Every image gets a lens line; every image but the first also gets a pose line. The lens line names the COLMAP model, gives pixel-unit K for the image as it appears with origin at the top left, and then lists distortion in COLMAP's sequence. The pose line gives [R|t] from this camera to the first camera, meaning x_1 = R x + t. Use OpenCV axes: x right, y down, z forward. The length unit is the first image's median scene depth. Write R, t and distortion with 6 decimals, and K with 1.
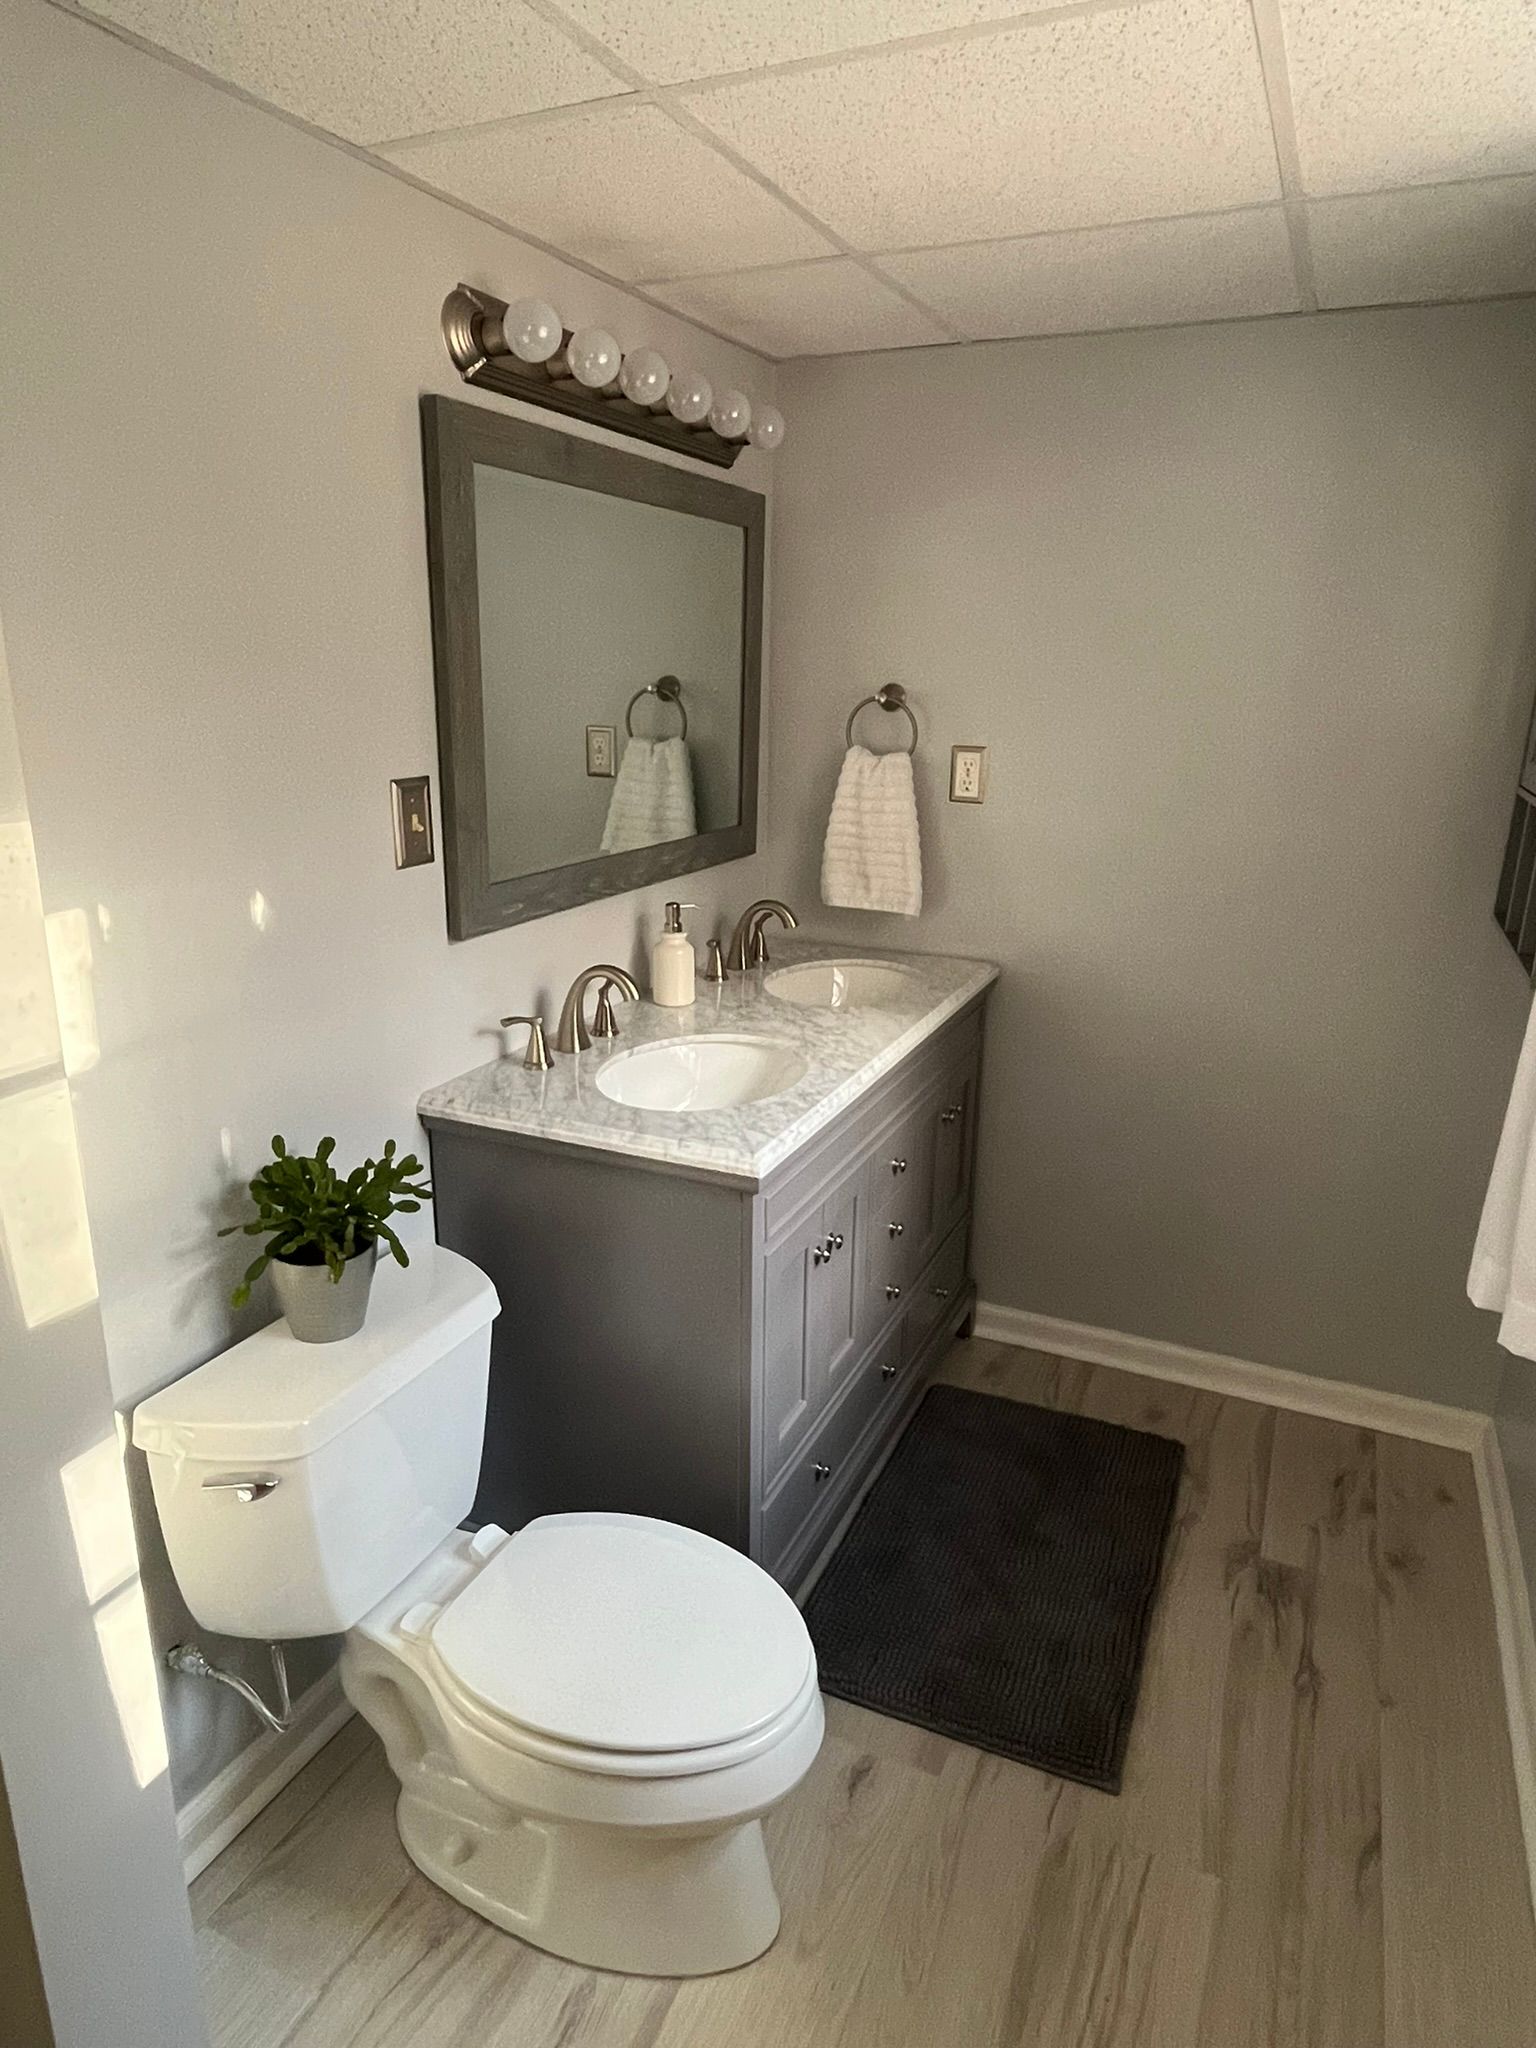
lens RADIAL K [[1246.9, 0, 767.6], [0, 1246.9, 1024.8], [0, 0, 1]] dist [-0.004760, -0.001059]
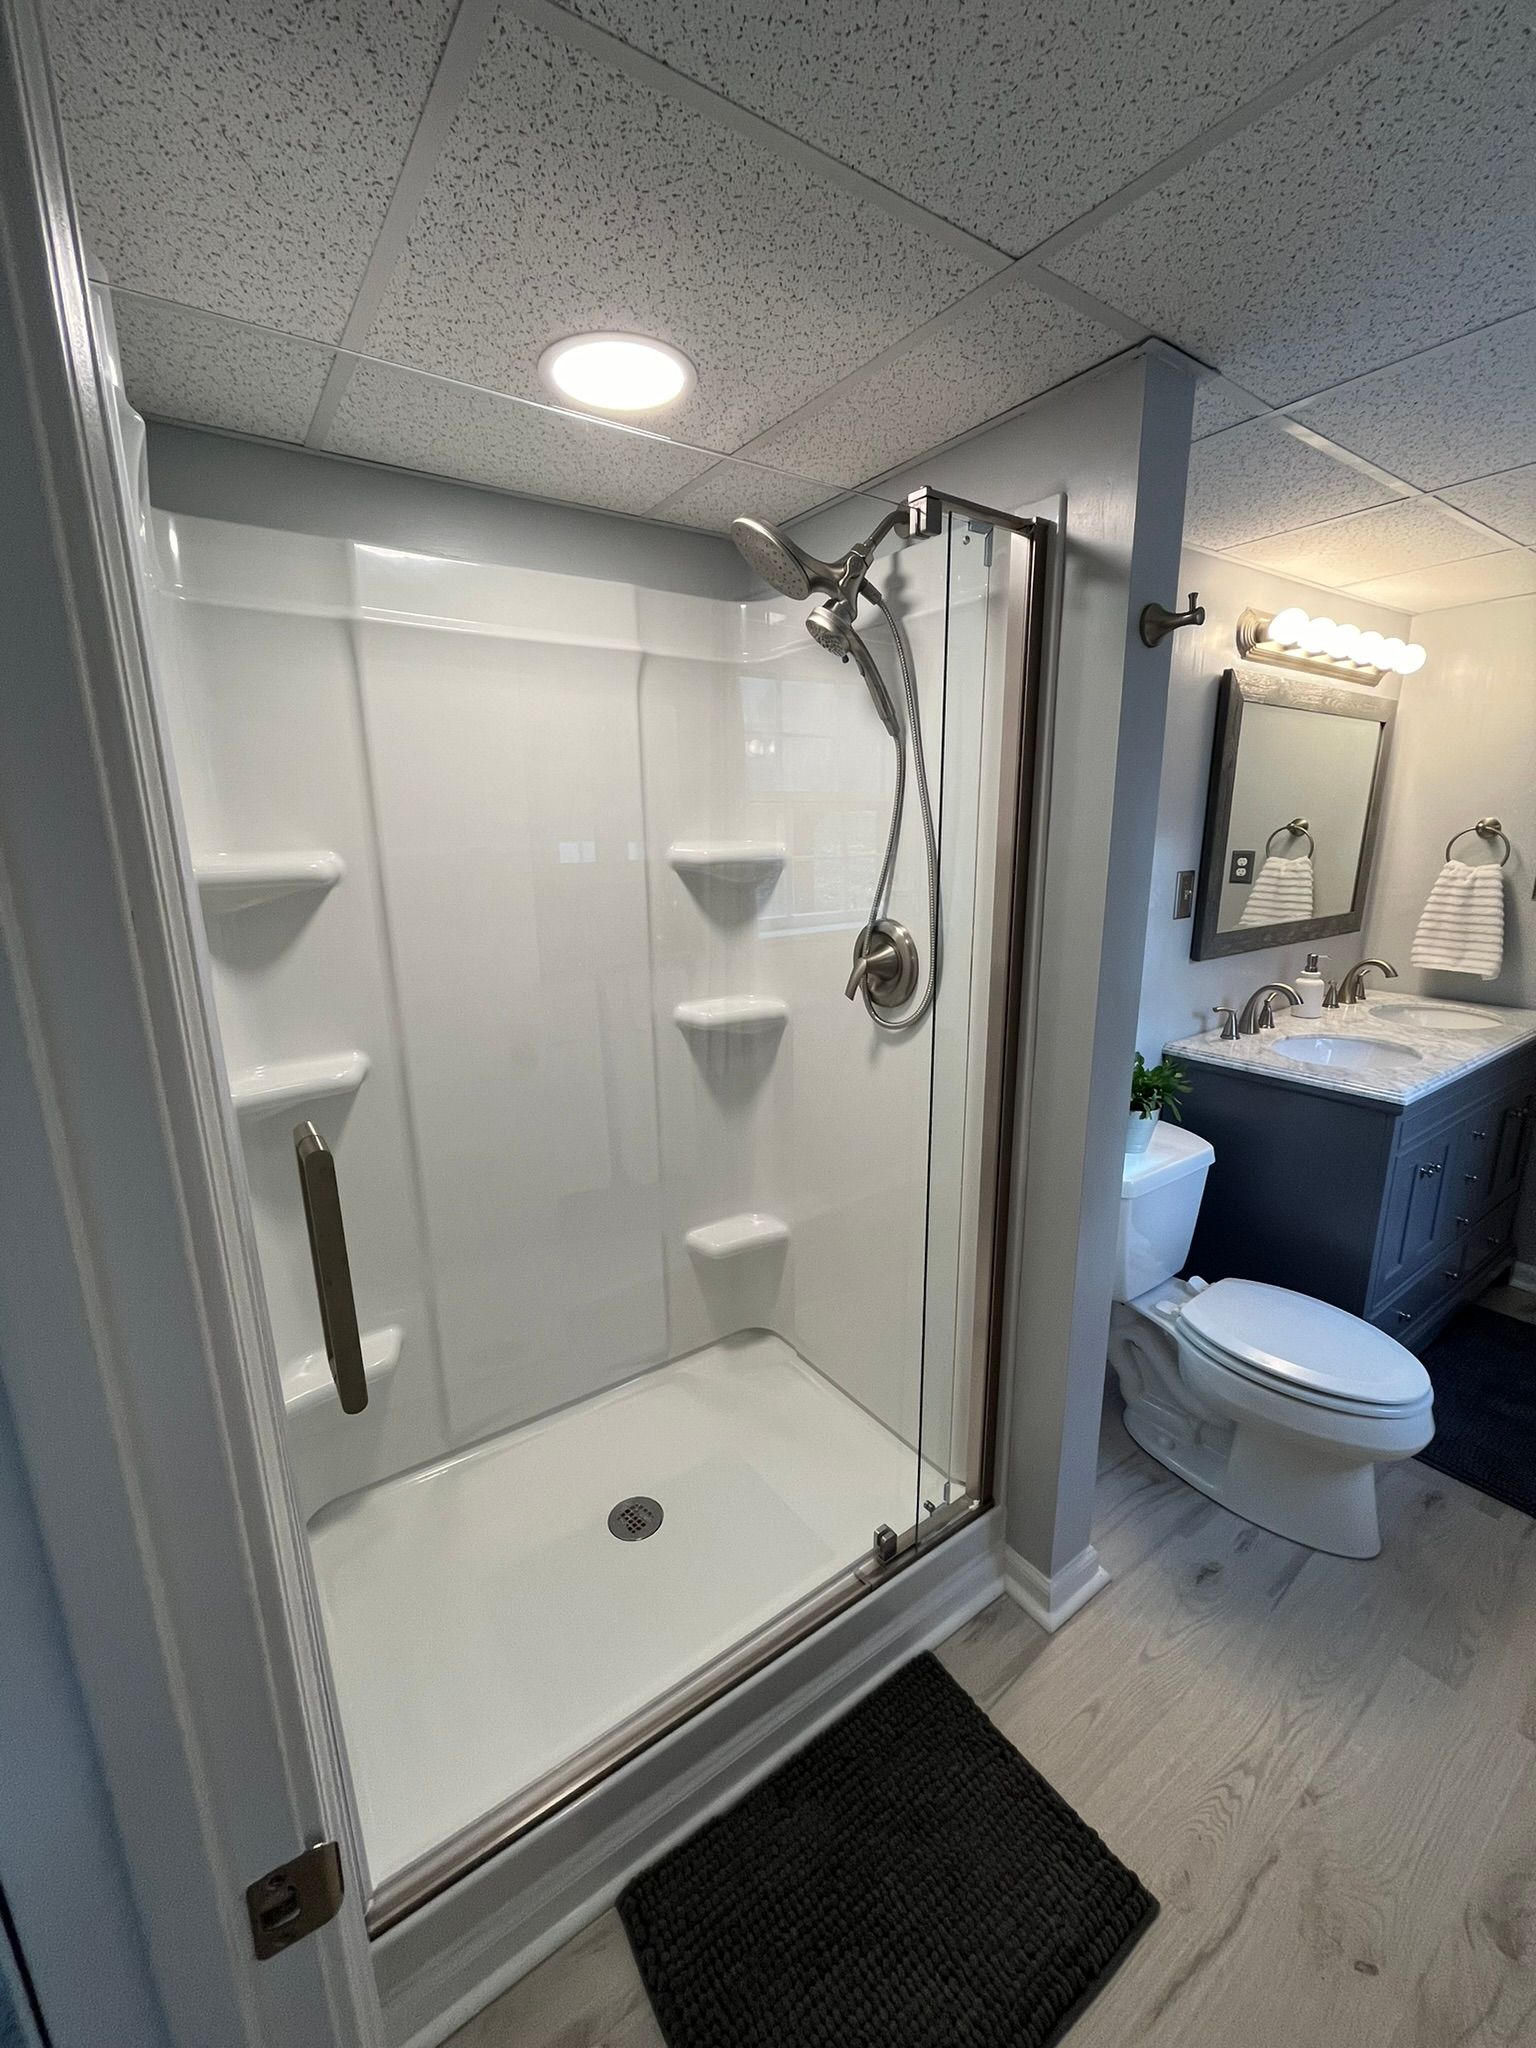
lens RADIAL K [[832.5, 0, 769.1], [0, 832.5, 1022.1], [0, 0, 1]] dist [0.000181, -0.000028]
pose [[0.862155, 0.090366, -0.498520, -0.180259], [-0.116375, 0.992978, -0.021267, 0.125044], [0.493098, 0.076351, 0.866617, -0.374611]]
